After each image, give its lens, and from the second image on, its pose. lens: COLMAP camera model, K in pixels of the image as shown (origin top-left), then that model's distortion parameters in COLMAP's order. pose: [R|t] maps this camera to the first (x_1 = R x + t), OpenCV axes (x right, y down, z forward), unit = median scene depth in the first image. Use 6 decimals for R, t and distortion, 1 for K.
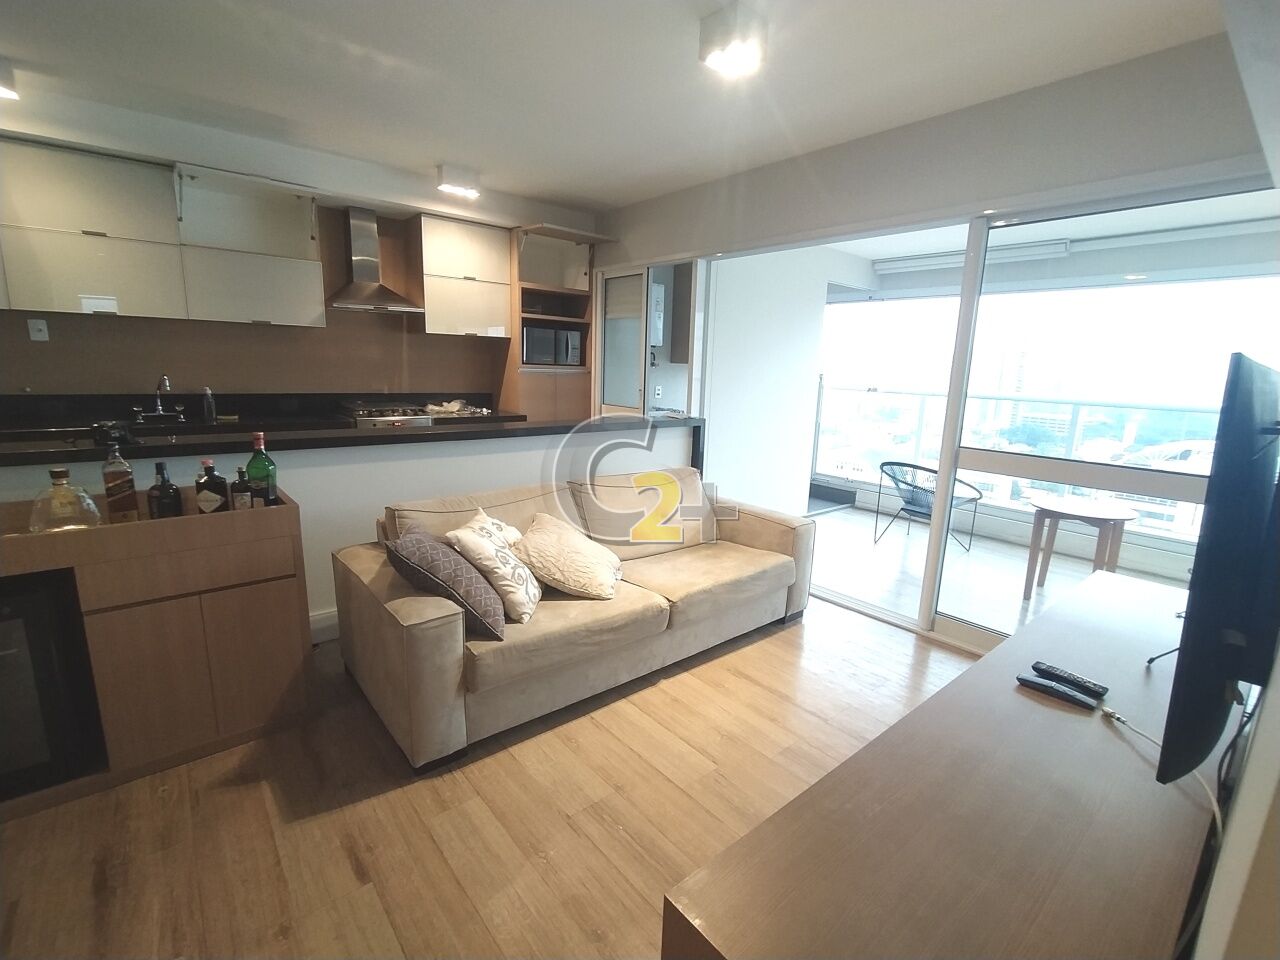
lens RADIAL K [[585.9, 0, 649.4], [0, 585.9, 485.6], [0, 0, 1]] dist [-0.024914, 0.008815]
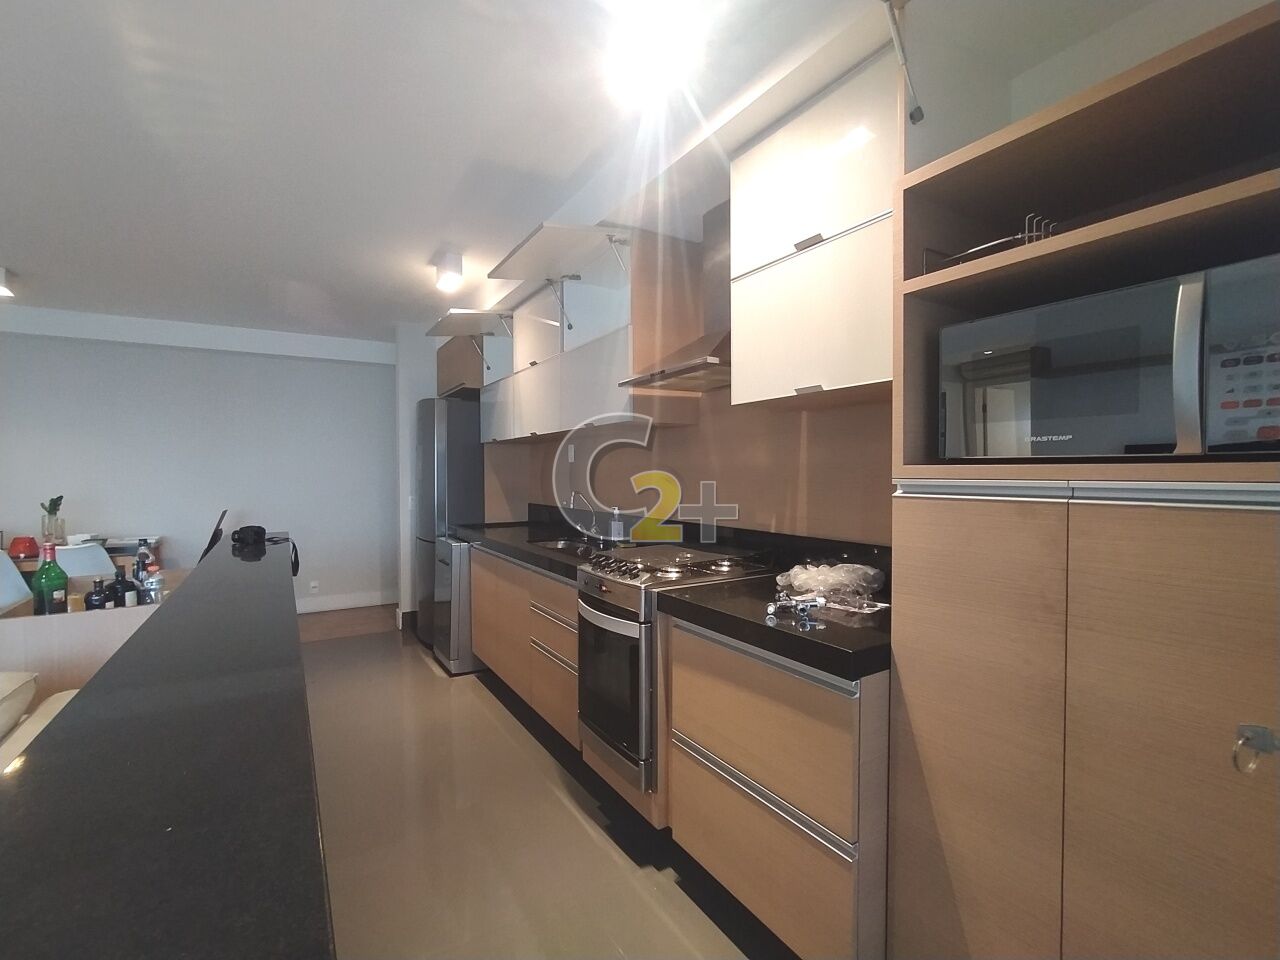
lens RADIAL K [[585.9, 0, 649.4], [0, 585.9, 485.6], [0, 0, 1]] dist [-0.024914, 0.008815]
pose [[-0.140071, -0.010879, -0.990082, 0.064120], [-0.203587, 0.978891, 0.018047, -0.182827], [0.968985, 0.204095, -0.139329, 0.942146]]
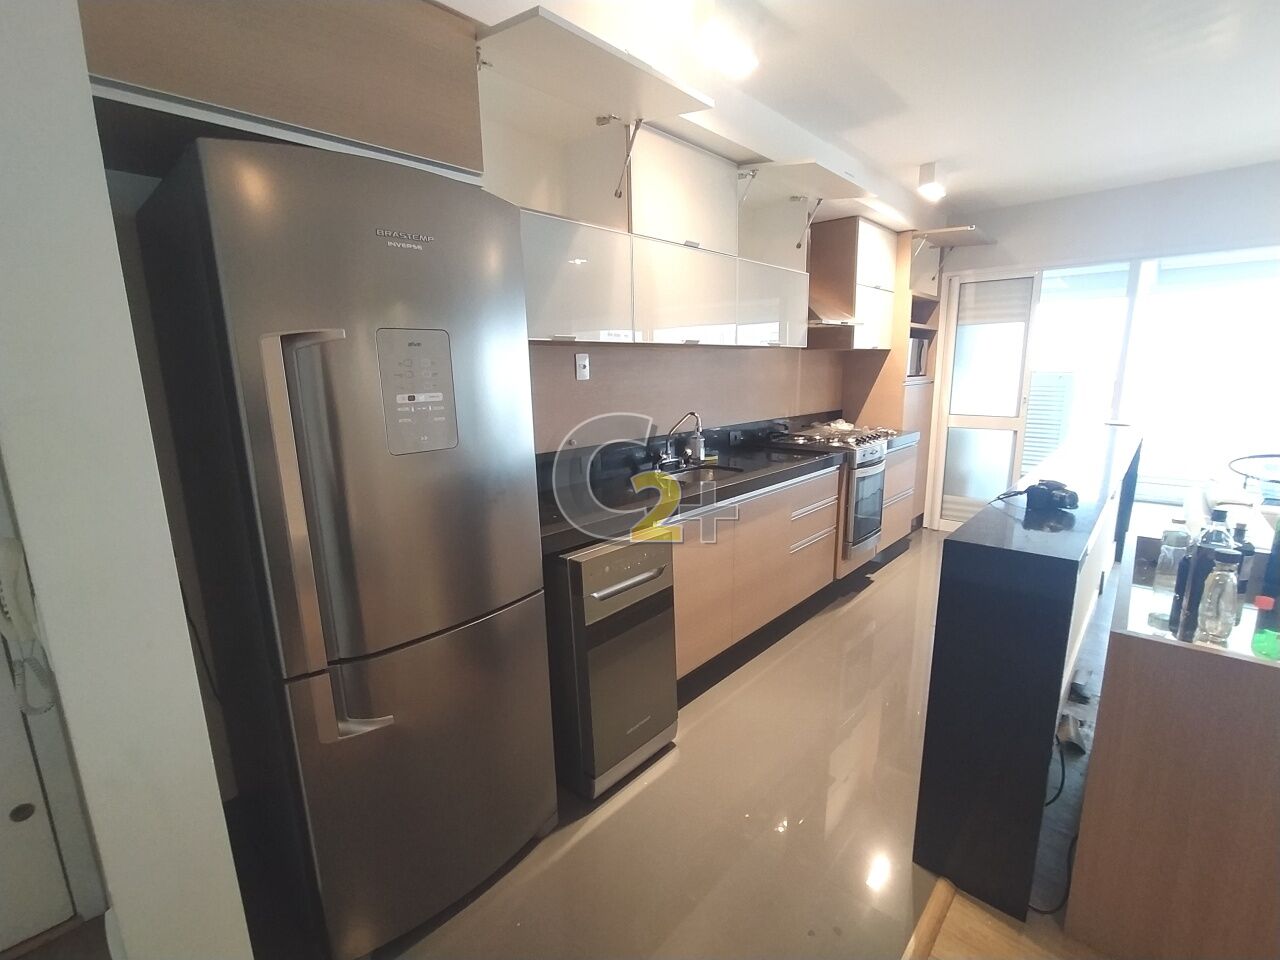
lens RADIAL K [[585.9, 0, 649.4], [0, 585.9, 485.6], [0, 0, 1]] dist [-0.024914, 0.008815]
pose [[0.988119, -0.078981, 0.131843, -0.772490], [0.078994, 0.996862, 0.005138, -0.074350], [-0.131835, 0.005338, 0.991257, 0.137299]]
